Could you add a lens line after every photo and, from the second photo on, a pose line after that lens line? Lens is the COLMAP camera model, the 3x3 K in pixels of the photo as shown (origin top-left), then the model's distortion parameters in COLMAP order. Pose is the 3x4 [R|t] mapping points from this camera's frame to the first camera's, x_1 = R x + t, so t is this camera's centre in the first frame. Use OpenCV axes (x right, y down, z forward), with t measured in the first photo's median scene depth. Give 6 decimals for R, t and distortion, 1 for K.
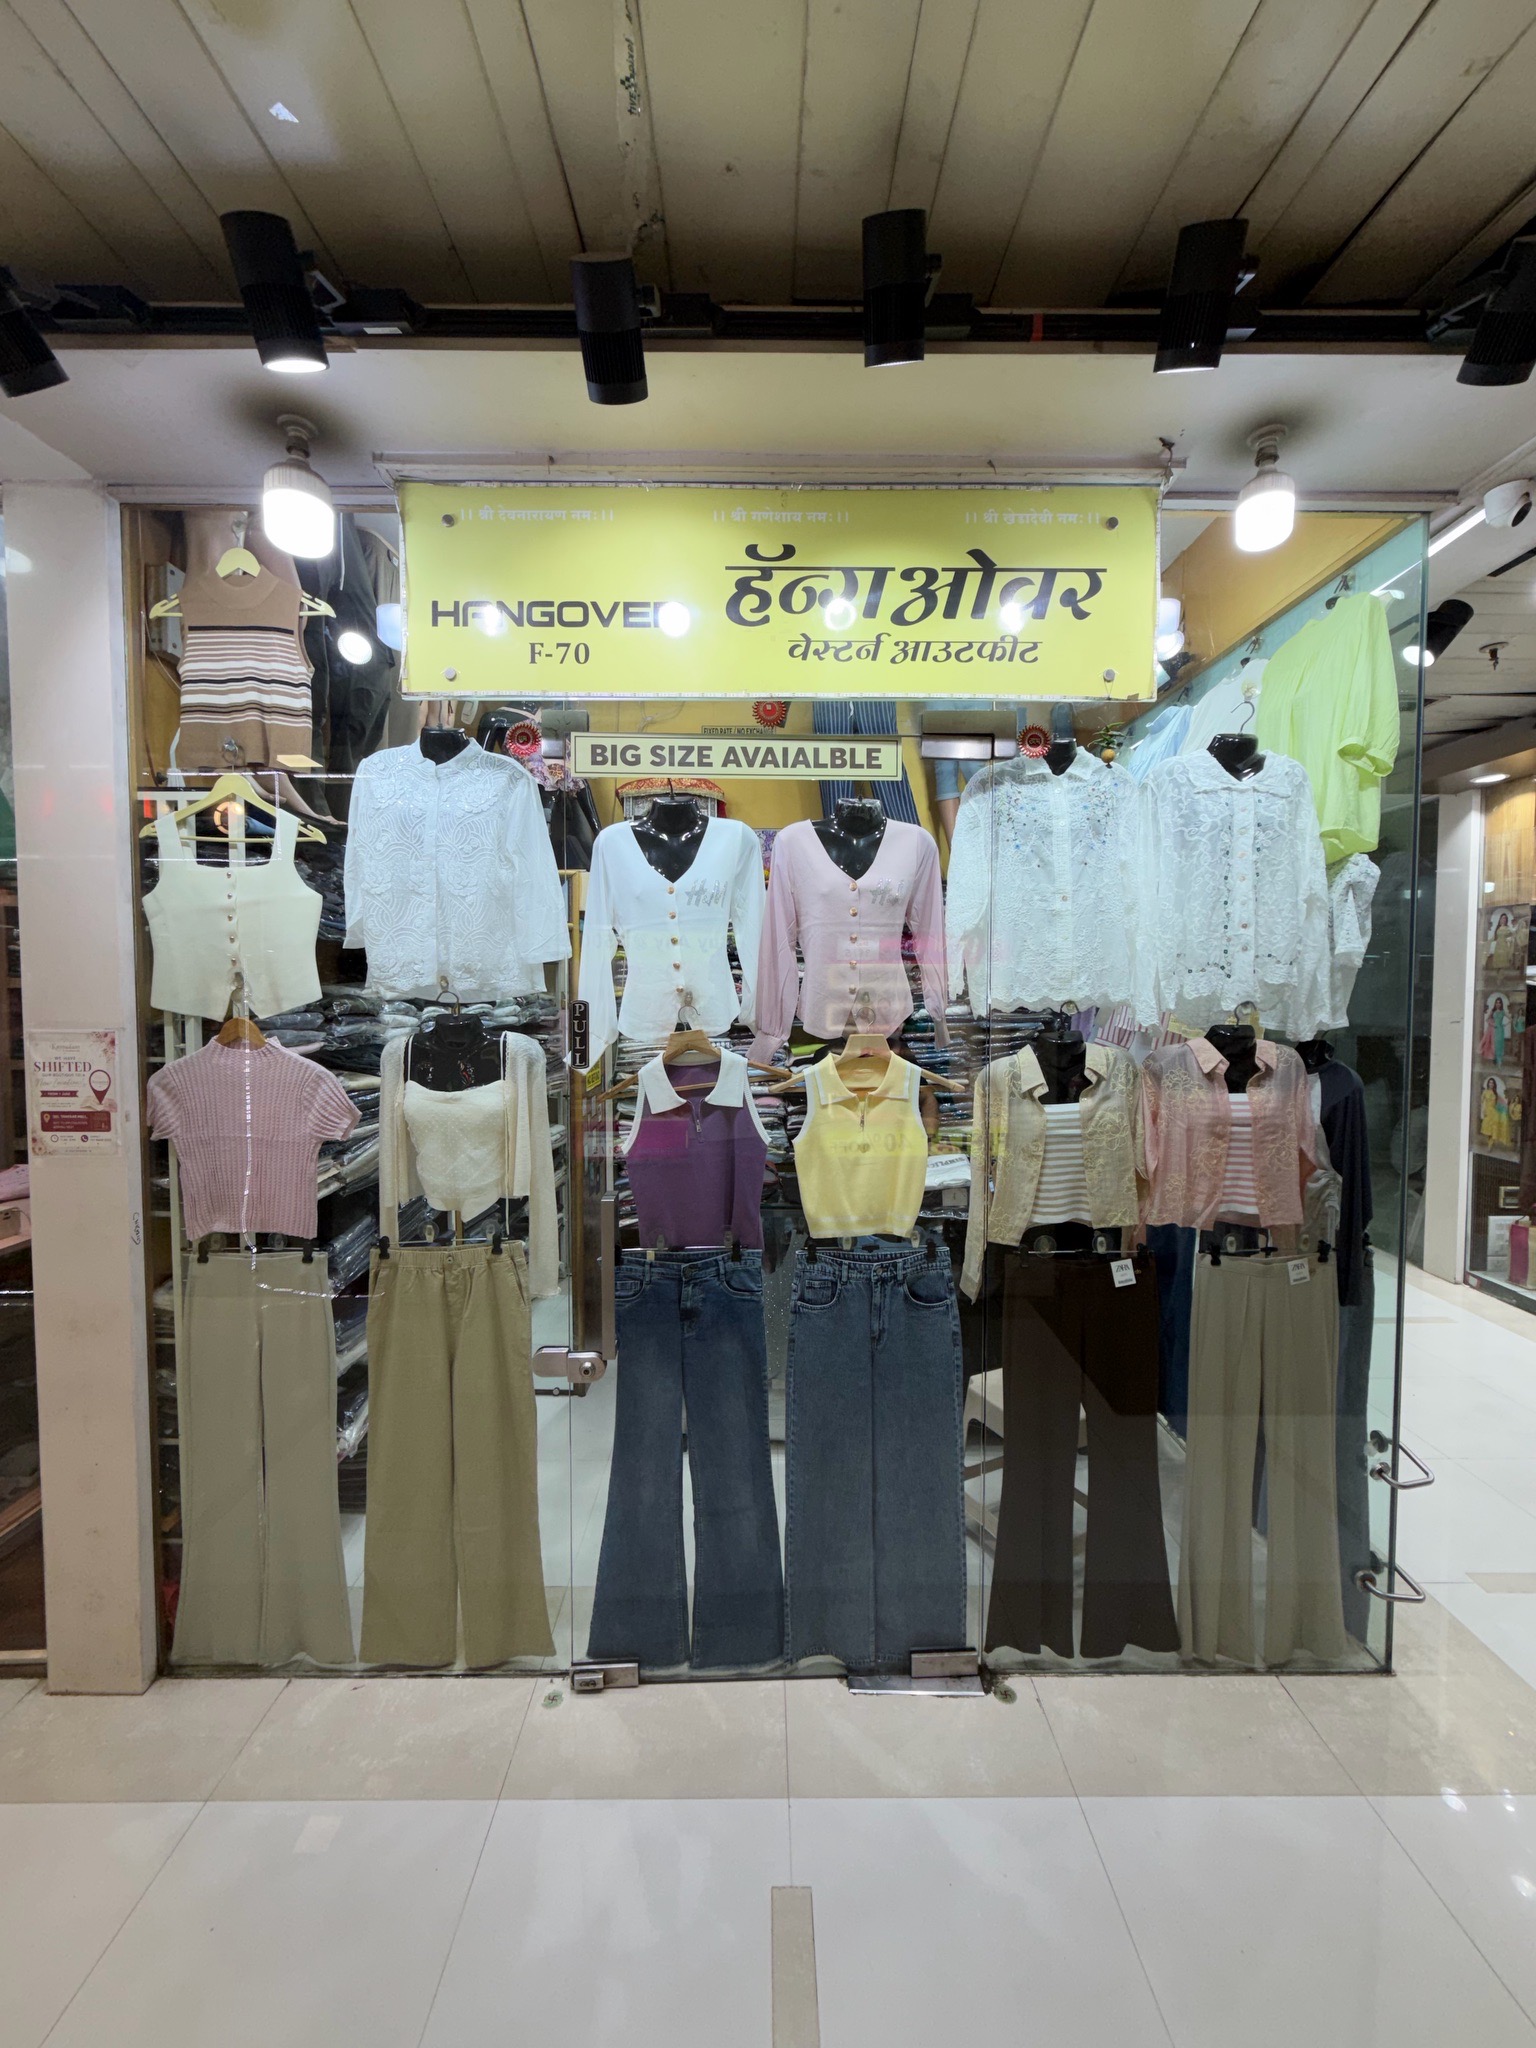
lens RADIAL K [[815.9, 0, 764.1], [0, 815.9, 1020.7], [0, 0, 1]] dist [-0.002957, 0.000102]
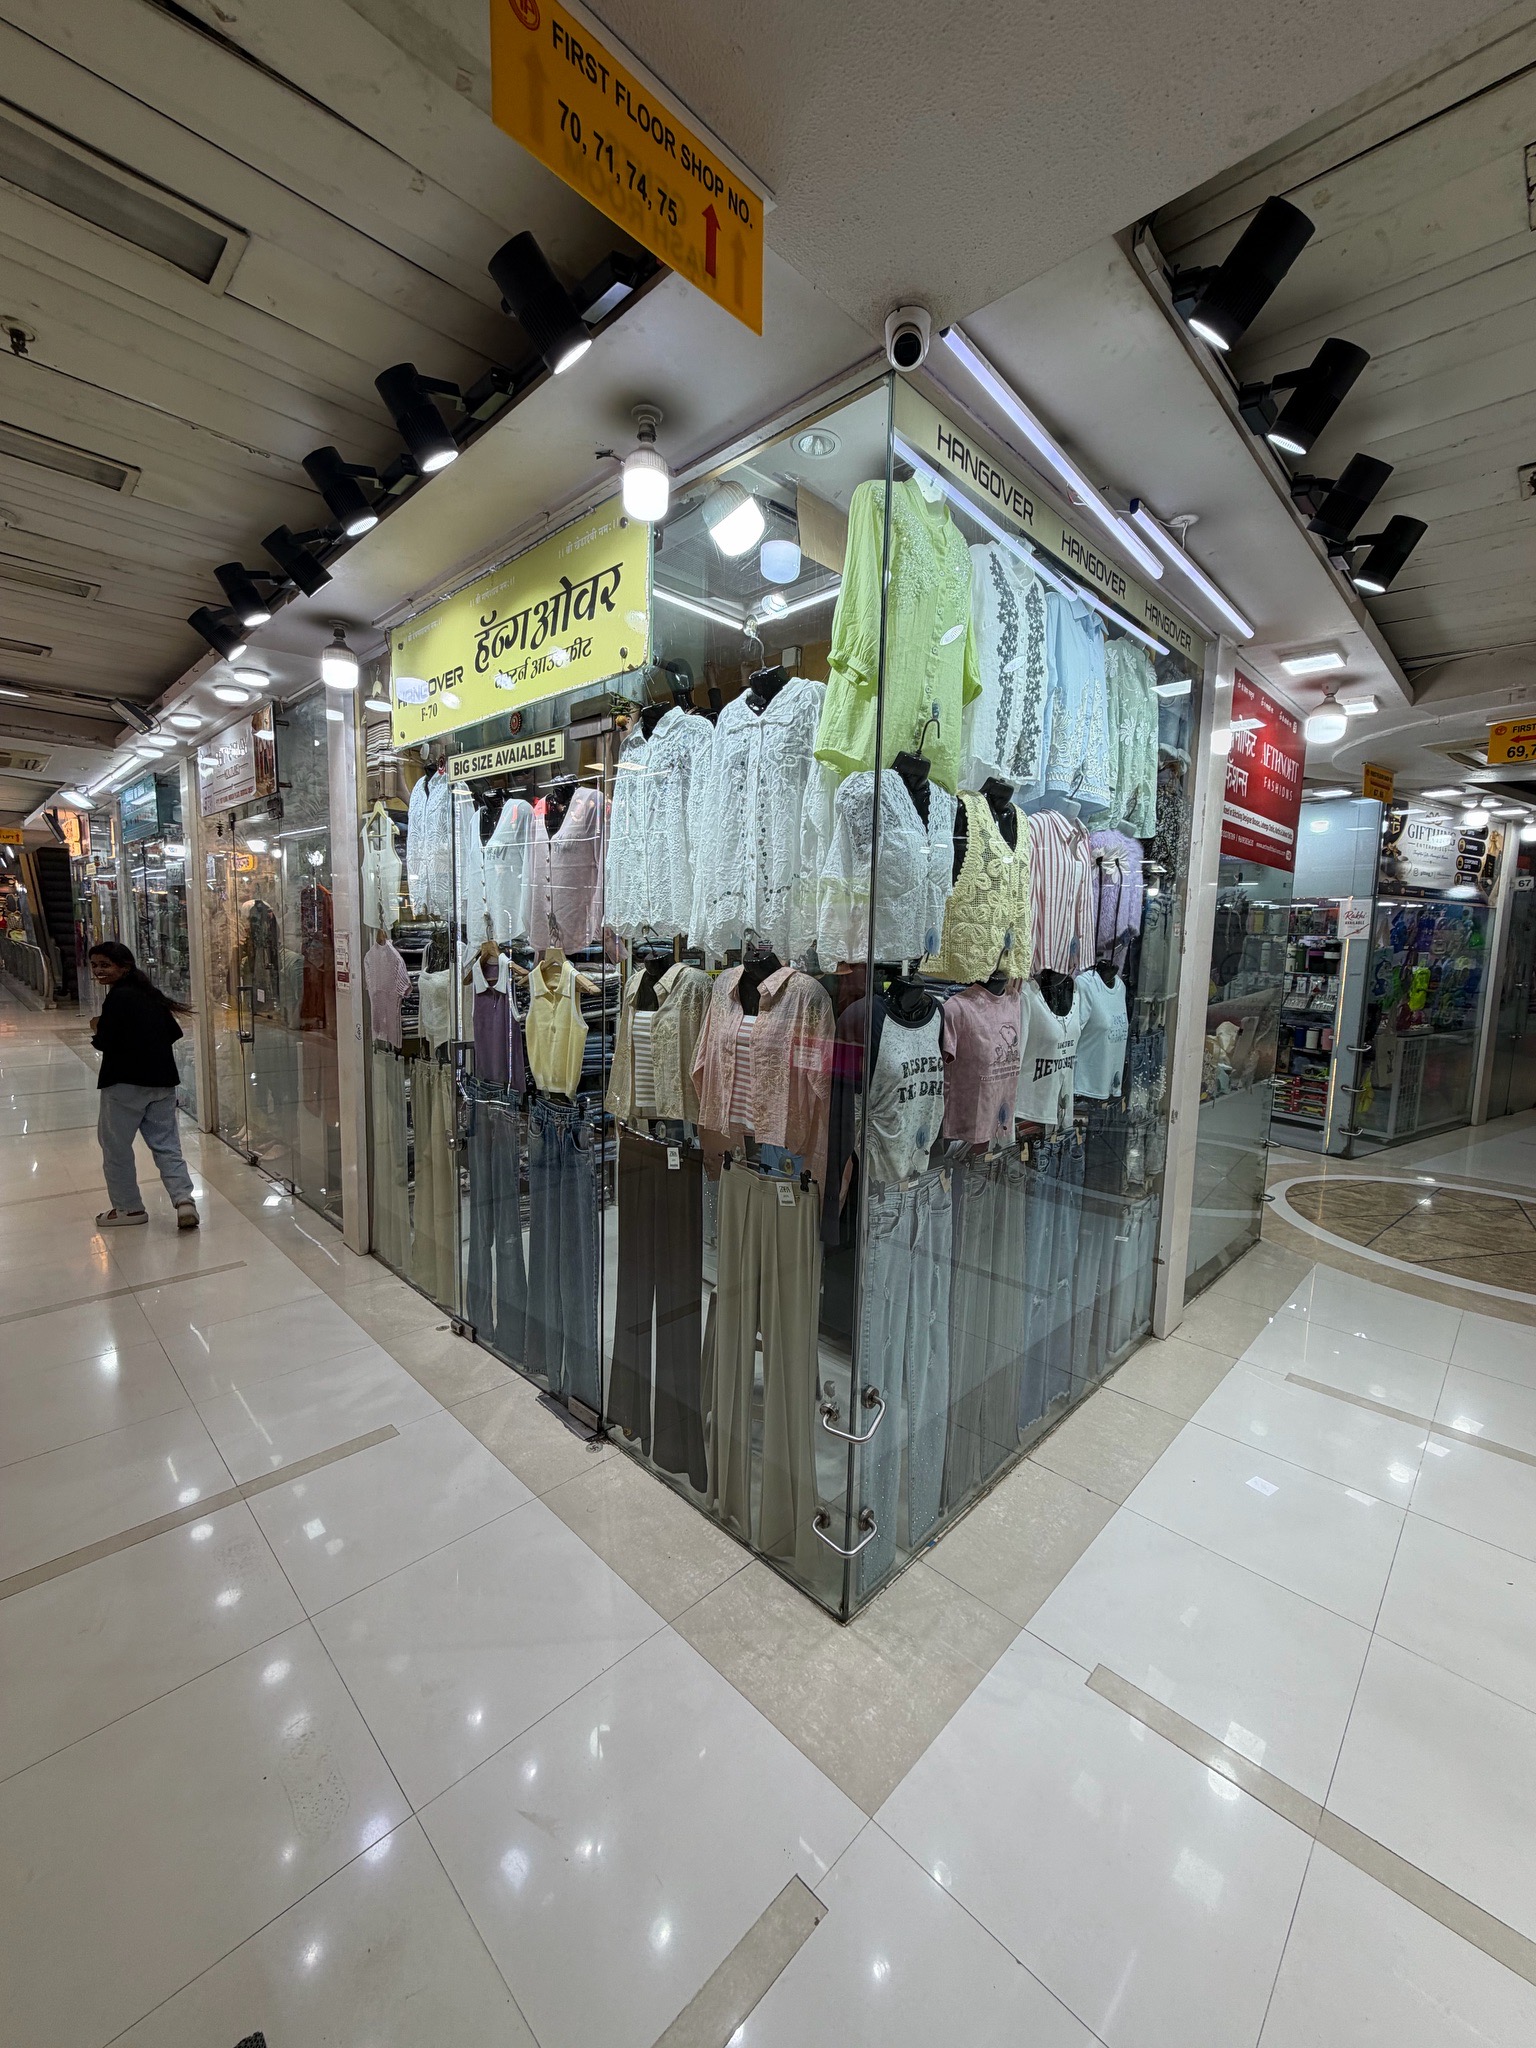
lens RADIAL K [[815.9, 0, 758.1], [0, 815.9, 1019.9], [0, 0, 1]] dist [-0.002957, 0.000102]
pose [[0.706896, 0.094345, -0.700997, 1.365719], [-0.054163, 0.995375, 0.079346, 0.009620], [0.705241, -0.018122, 0.708736, 0.258181]]
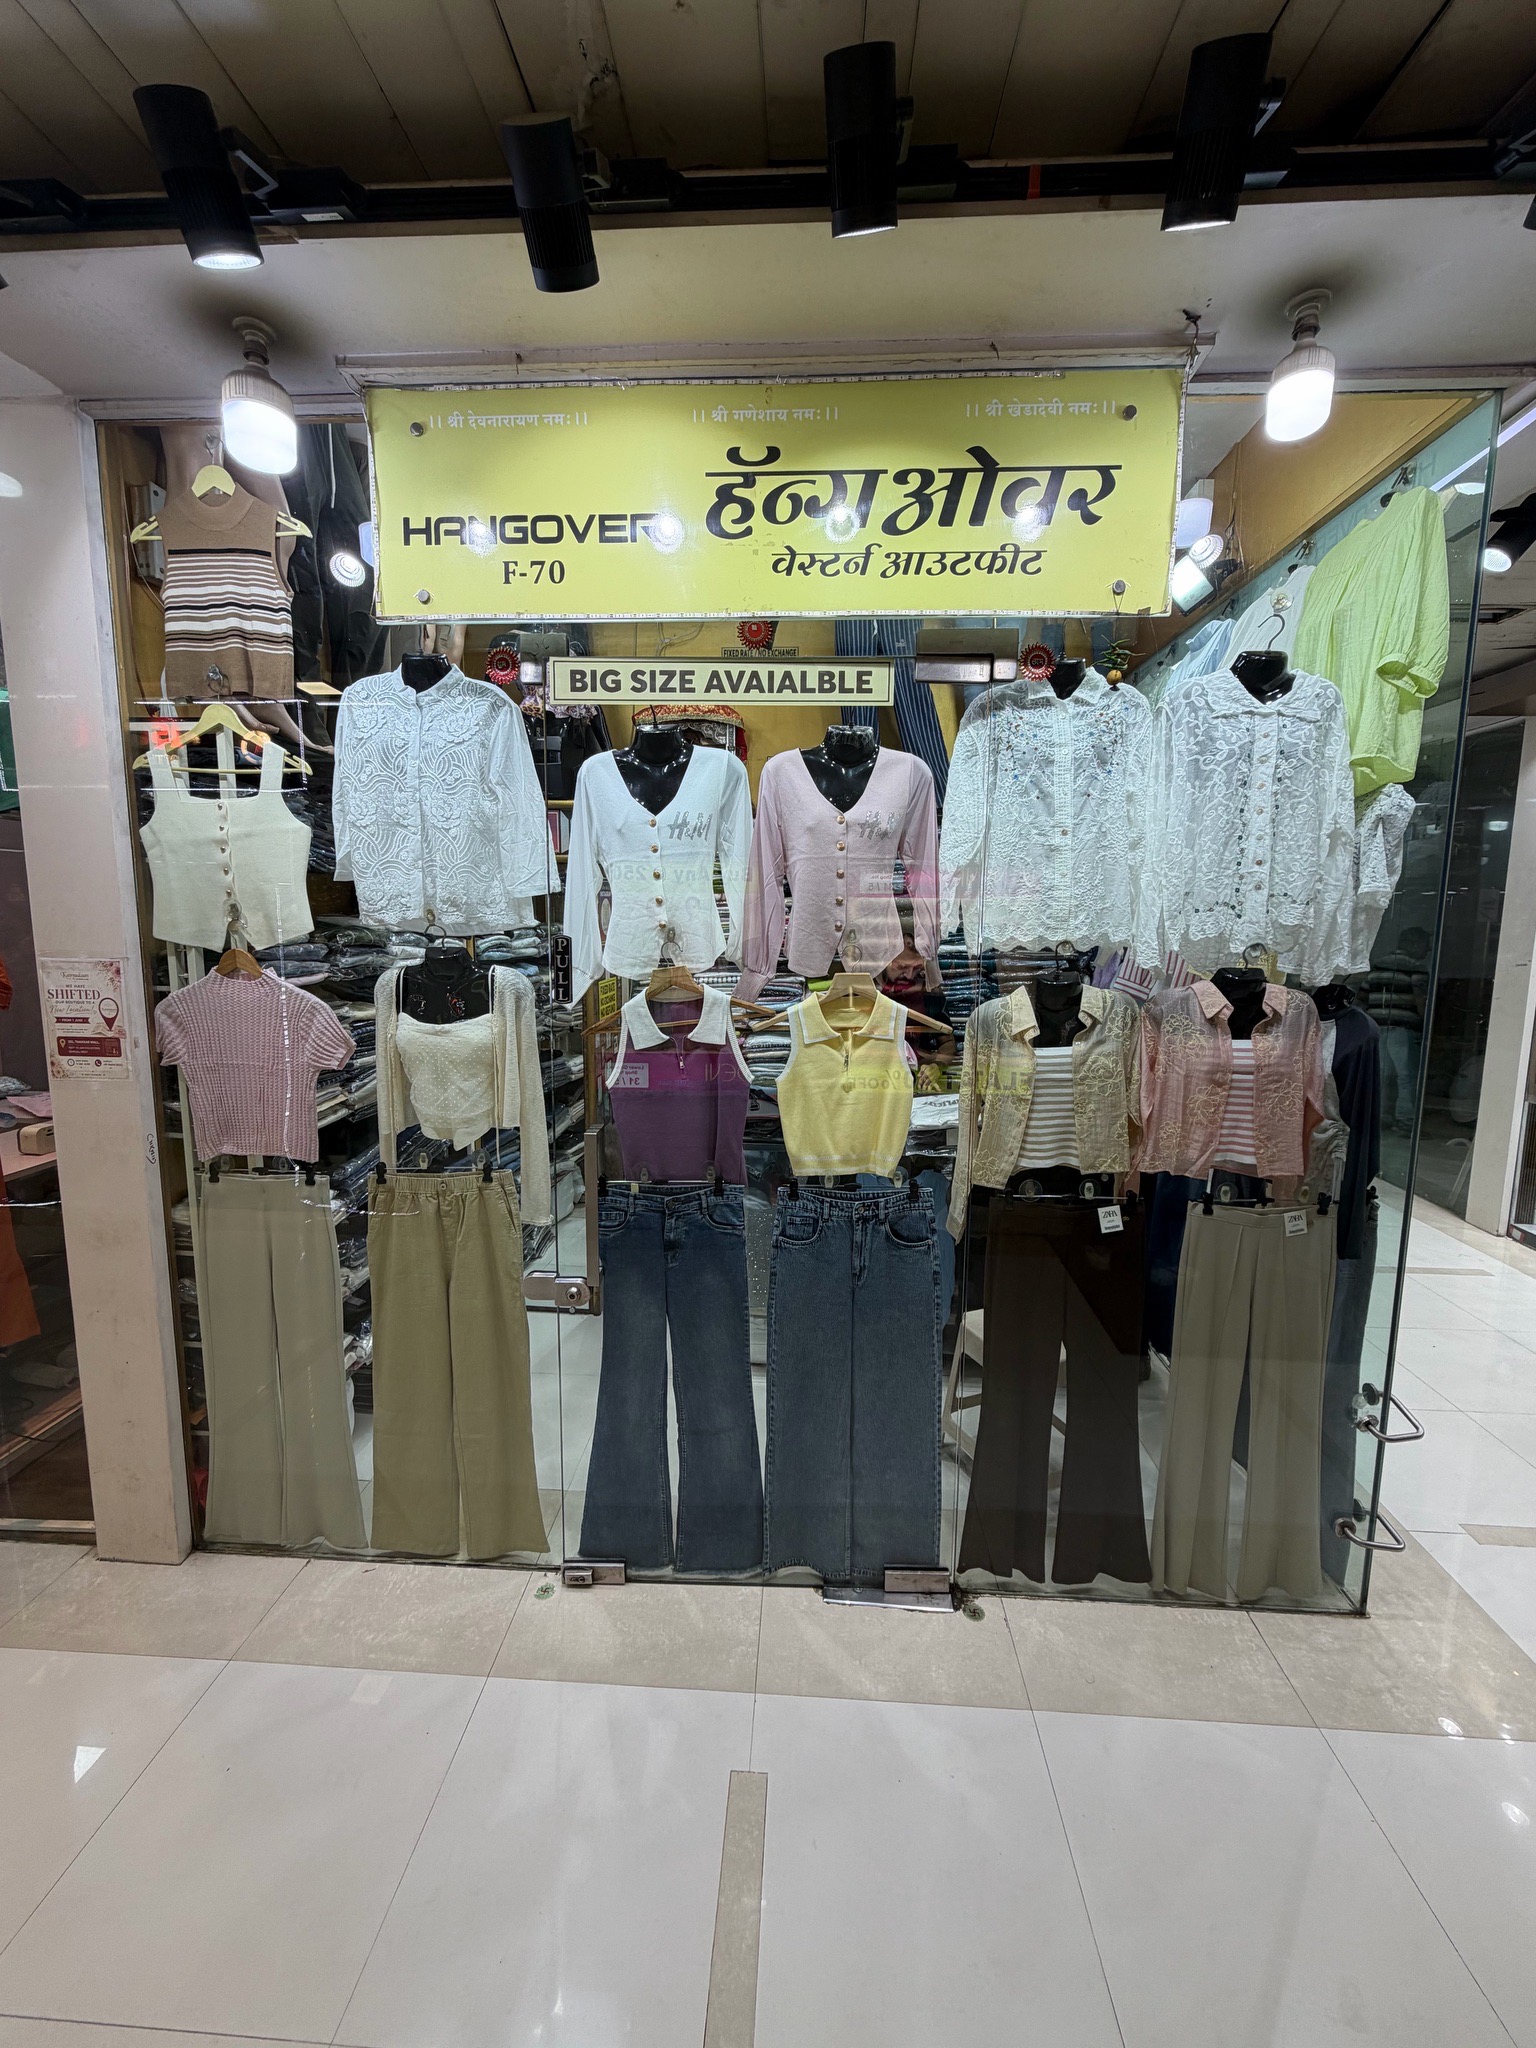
lens RADIAL K [[815.9, 0, 766.7], [0, 815.9, 1021.1], [0, 0, 1]] dist [-0.002957, 0.000102]
pose [[0.998035, 0.016787, -0.060368, 0.083643], [-0.011589, 0.996276, 0.085443, -0.008332], [0.061578, -0.084575, 0.994513, 0.016014]]
